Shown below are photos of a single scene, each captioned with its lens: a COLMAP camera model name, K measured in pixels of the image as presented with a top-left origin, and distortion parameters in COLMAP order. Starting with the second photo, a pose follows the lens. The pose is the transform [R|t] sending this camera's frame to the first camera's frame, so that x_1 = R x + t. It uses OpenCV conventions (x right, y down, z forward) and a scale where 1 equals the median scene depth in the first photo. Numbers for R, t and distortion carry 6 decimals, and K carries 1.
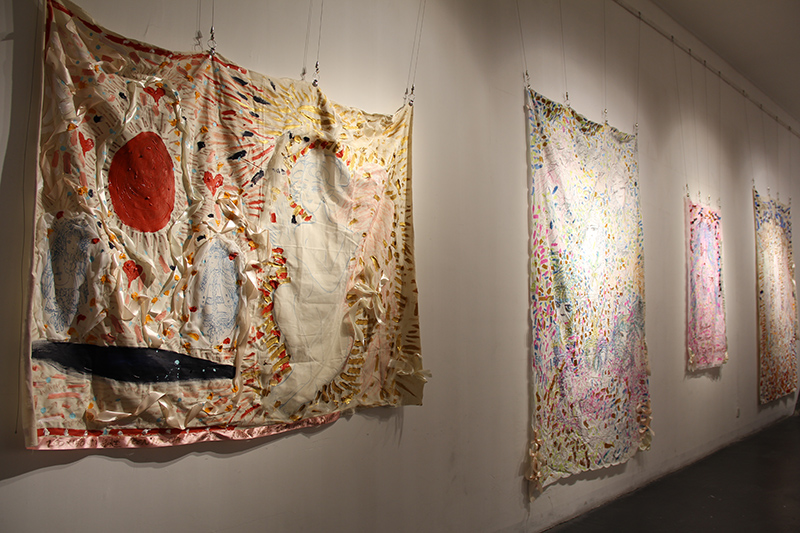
lens RADIAL K [[679.1, 0, 400.3], [0, 679.1, 255.3], [0, 0, 1]] dist [-0.187054, 0.145256]
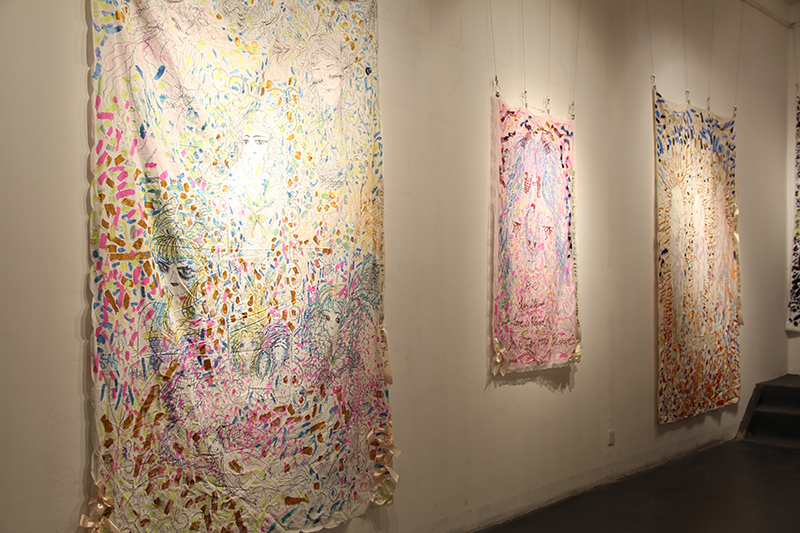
lens RADIAL K [[591.2, 0, 400.0], [0, 591.2, 266.5], [0, 0, 1]] dist [0.000990, 0.004278]
pose [[0.989108, -0.005660, -0.147085, 0.494833], [0.014320, 0.998221, 0.057883, 0.043656], [0.146495, -0.059359, 0.987429, 0.491022]]
